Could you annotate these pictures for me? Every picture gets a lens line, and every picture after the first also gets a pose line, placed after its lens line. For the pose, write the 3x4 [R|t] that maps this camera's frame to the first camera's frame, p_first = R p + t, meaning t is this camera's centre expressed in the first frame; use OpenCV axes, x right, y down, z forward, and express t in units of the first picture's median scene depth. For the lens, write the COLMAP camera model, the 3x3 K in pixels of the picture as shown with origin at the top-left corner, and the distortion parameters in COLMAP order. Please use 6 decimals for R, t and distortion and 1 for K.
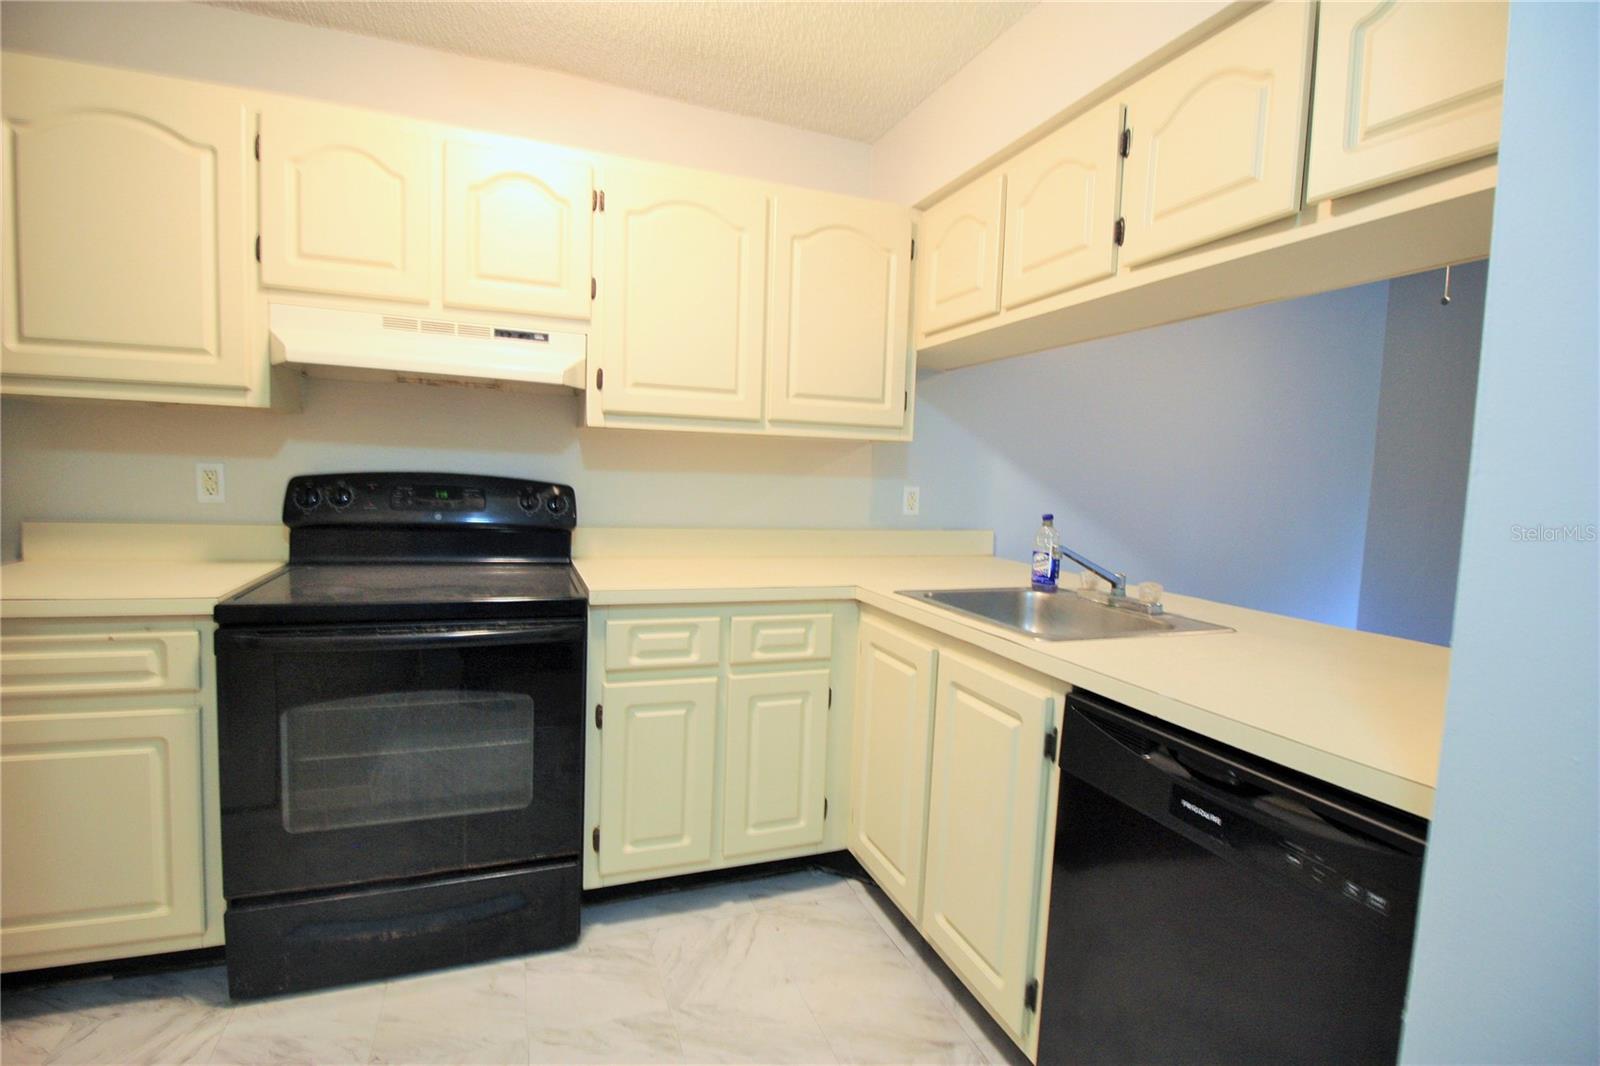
lens RADIAL K [[743.7, 0, 800.0], [0, 743.7, 533.0], [0, 0, 1]] dist [0.000596, -0.014956]
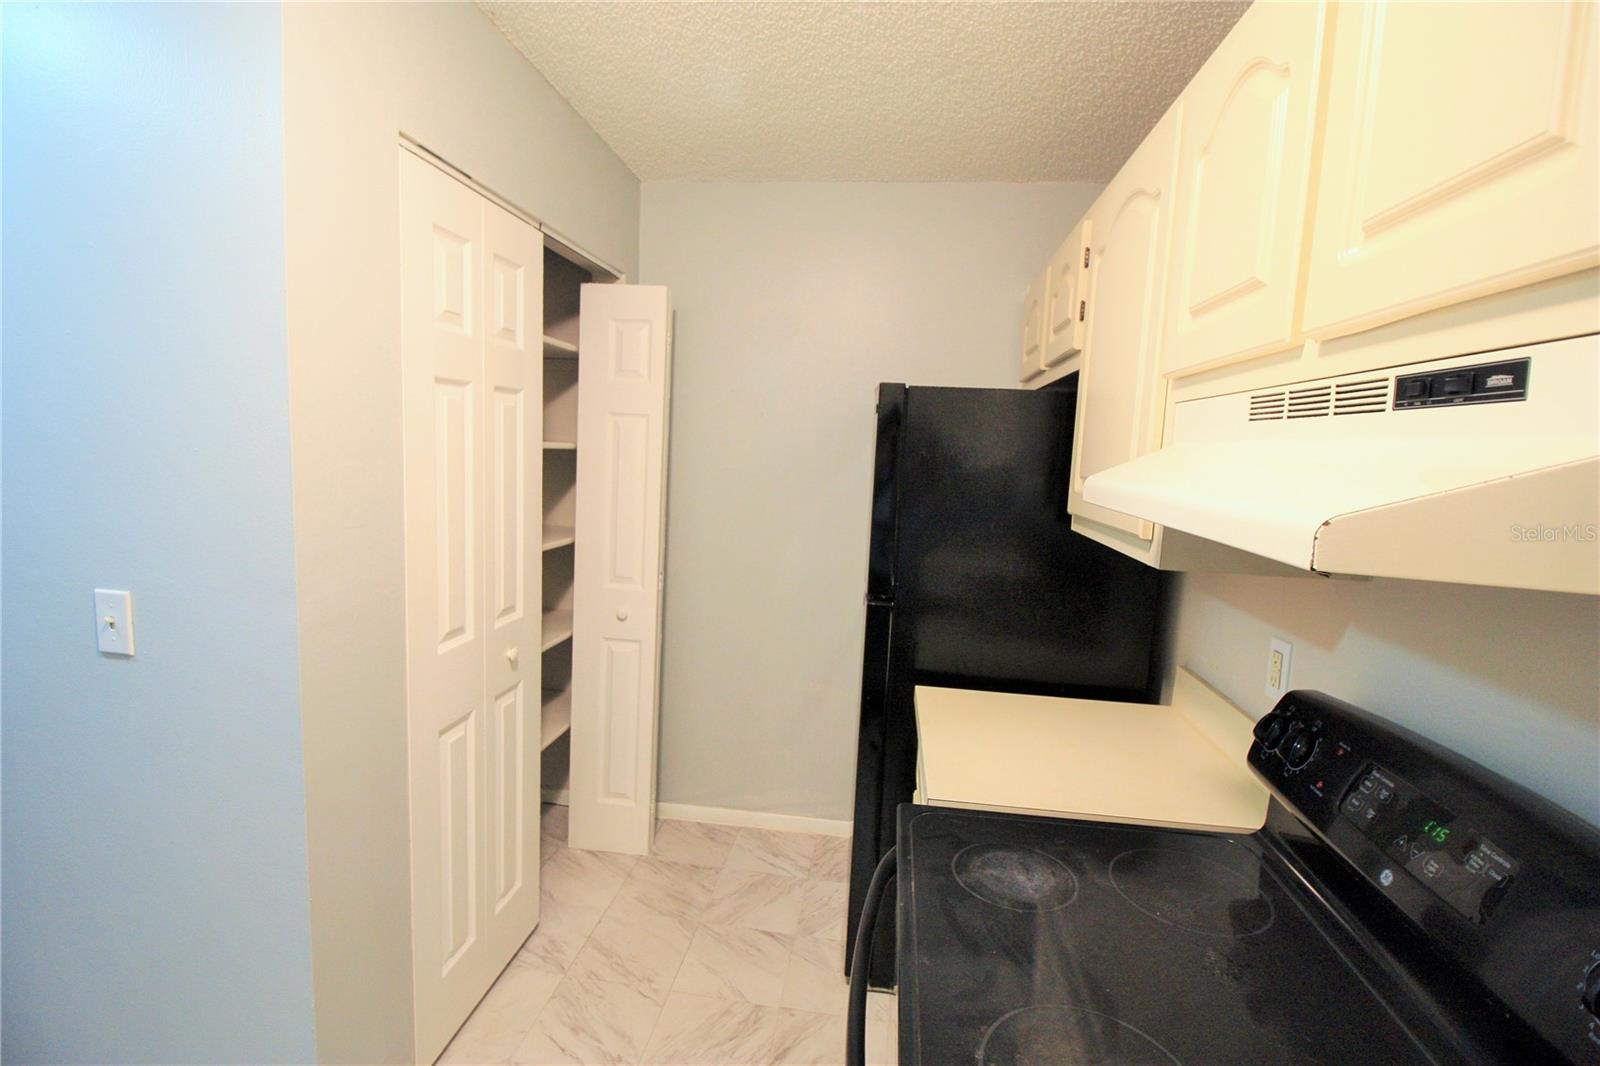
lens RADIAL K [[742.2, 0, 800.0], [0, 742.2, 533.0], [0, 0, 1]] dist [-0.045882, -0.000050]
pose [[-0.472142, 0.038084, -0.880699, -0.038255], [-0.139611, 0.983227, 0.117363, -0.210002], [0.870397, 0.178367, -0.458906, 0.916512]]
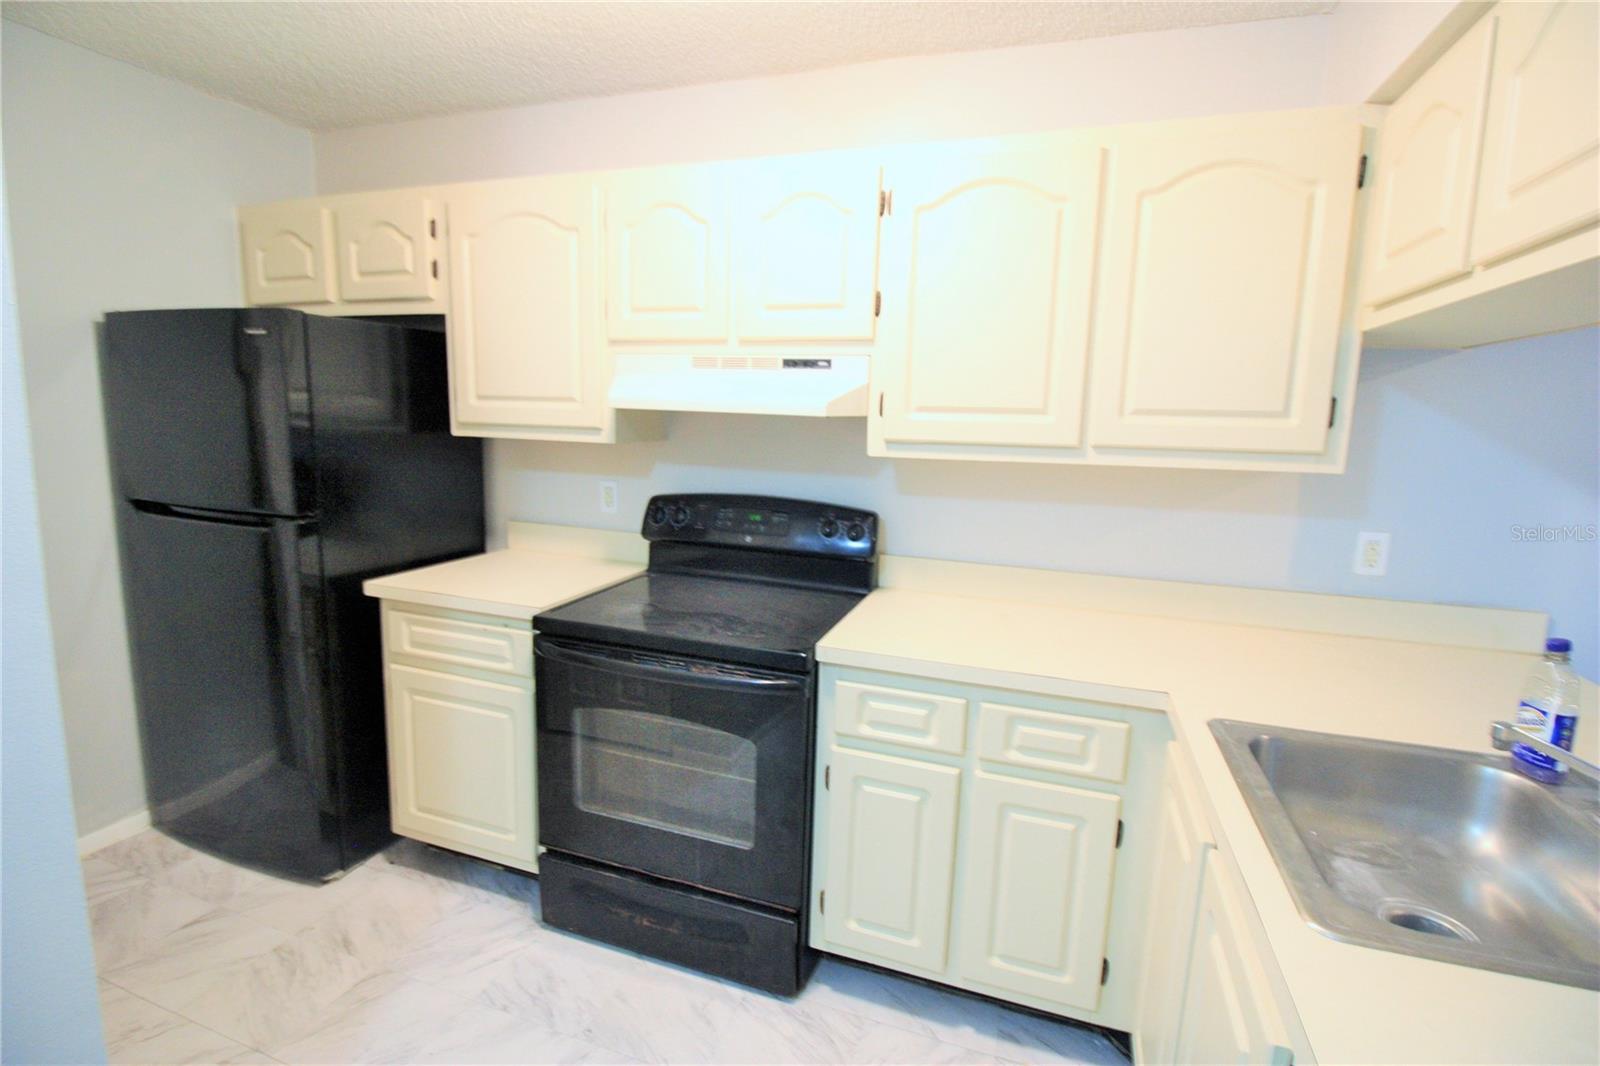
lens RADIAL K [[743.7, 0, 800.0], [0, 743.7, 533.0], [0, 0, 1]] dist [0.000596, -0.014956]
pose [[0.764248, 0.085717, -0.639201, 0.252099], [-0.051946, 0.996089, 0.071468, -0.114926], [0.642827, -0.021415, 0.765712, 0.250786]]
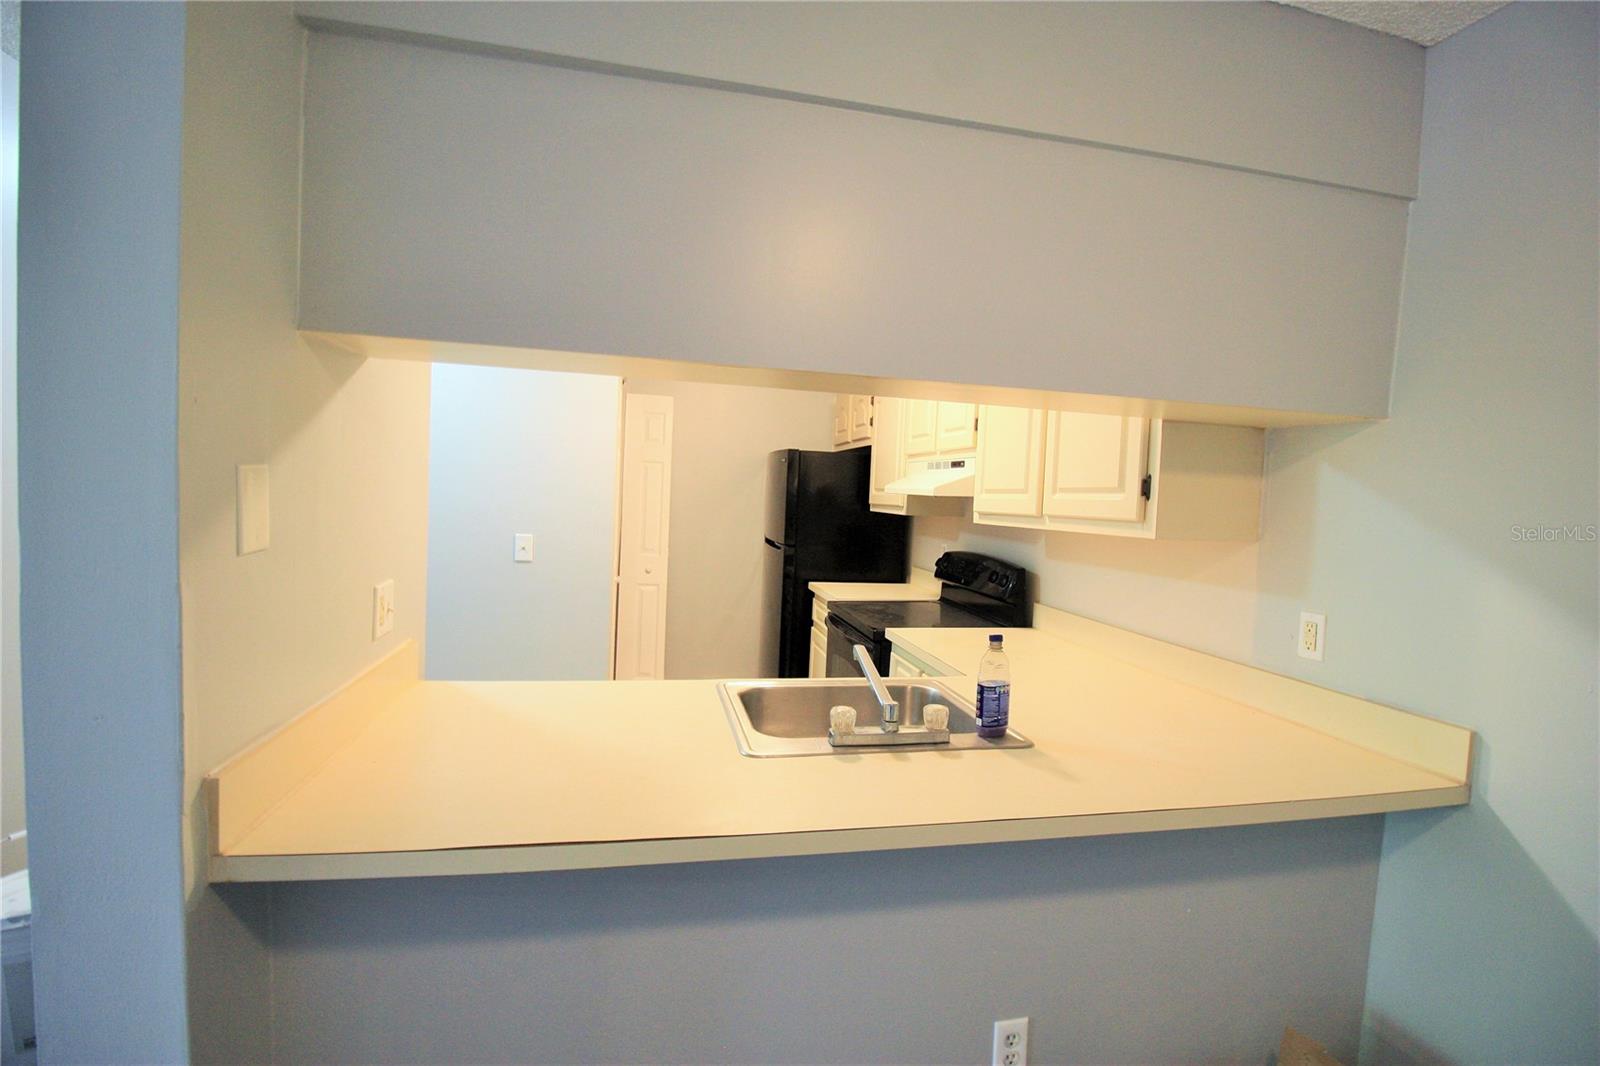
lens RADIAL K [[743.7, 0, 800.0], [0, 743.7, 533.0], [0, 0, 1]] dist [0.000596, -0.014956]
pose [[-0.150898, 0.006750, -0.988526, 1.158972], [-0.130048, 0.991150, 0.026620, -0.125667], [0.979958, 0.132573, -0.148685, 0.925330]]
